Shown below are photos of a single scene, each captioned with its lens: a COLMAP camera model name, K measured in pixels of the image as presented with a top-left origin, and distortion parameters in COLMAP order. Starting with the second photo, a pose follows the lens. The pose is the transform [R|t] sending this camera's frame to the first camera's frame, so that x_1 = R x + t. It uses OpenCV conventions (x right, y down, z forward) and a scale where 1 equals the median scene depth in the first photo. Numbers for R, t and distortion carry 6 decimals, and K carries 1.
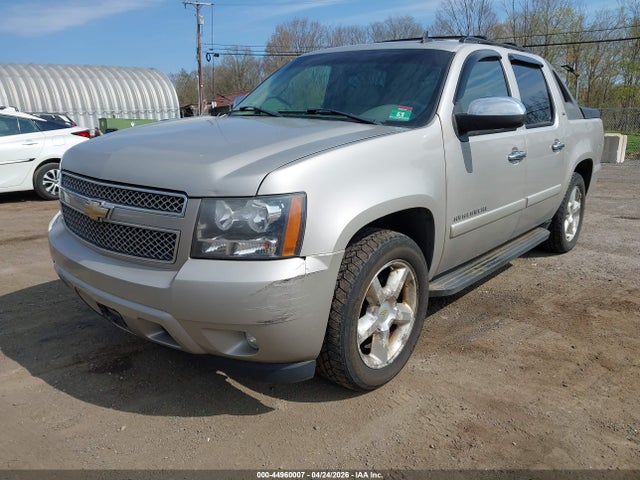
lens RADIAL K [[499.8, 0, 320.7], [0, 499.8, 237.5], [0, 0, 1]] dist [0.003500, -0.000199]
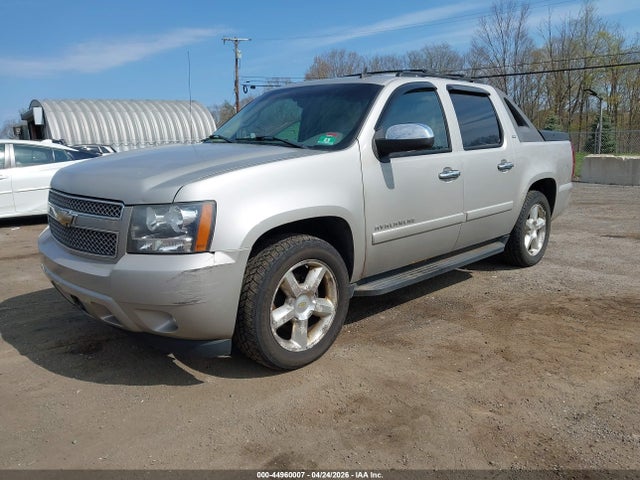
lens RADIAL K [[499.8, 0, 320.7], [0, 499.8, 237.5], [0, 0, 1]] dist [0.003500, -0.000199]
pose [[0.996751, 0.000064, -0.080550, 0.219418], [-0.004311, 0.998609, -0.052555, 0.043691], [0.080435, 0.052731, 0.995364, -0.151222]]
